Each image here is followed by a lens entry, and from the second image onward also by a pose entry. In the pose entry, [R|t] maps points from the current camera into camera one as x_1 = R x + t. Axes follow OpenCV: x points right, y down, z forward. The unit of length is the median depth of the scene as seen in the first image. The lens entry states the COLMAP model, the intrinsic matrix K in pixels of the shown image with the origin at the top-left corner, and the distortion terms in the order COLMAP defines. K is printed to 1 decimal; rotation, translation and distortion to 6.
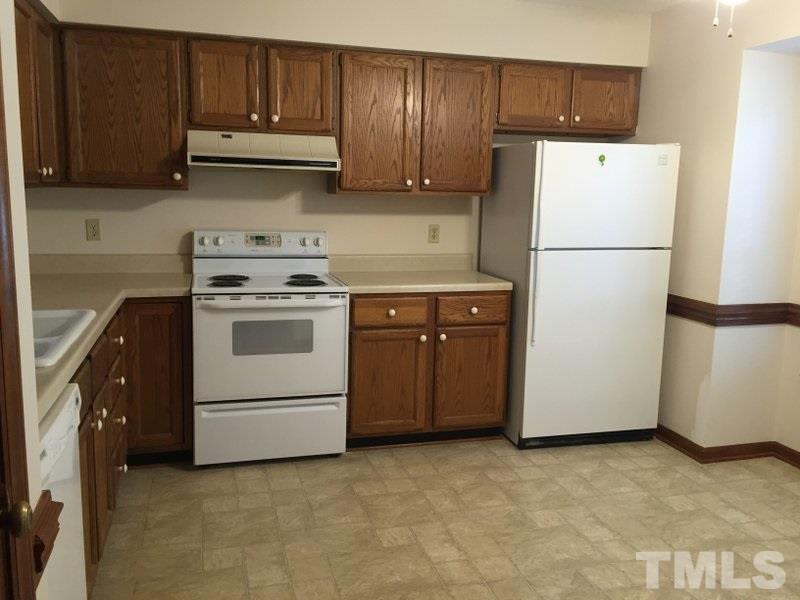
lens RADIAL K [[689.5, 0, 400.8], [0, 689.5, 299.6], [0, 0, 1]] dist [0.052841, -0.038392]
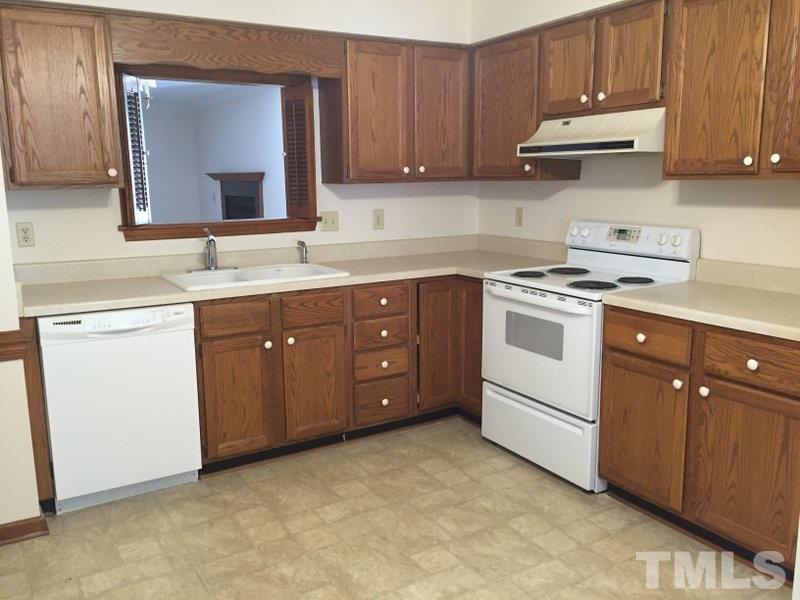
lens RADIAL K [[689.5, 0, 400.1], [0, 689.5, 300.7], [0, 0, 1]] dist [0.052841, -0.038392]
pose [[0.251720, 0.149100, -0.956246, 0.650982], [-0.129317, 0.984383, 0.119446, -0.078696], [0.959122, 0.093592, 0.267070, 0.549160]]
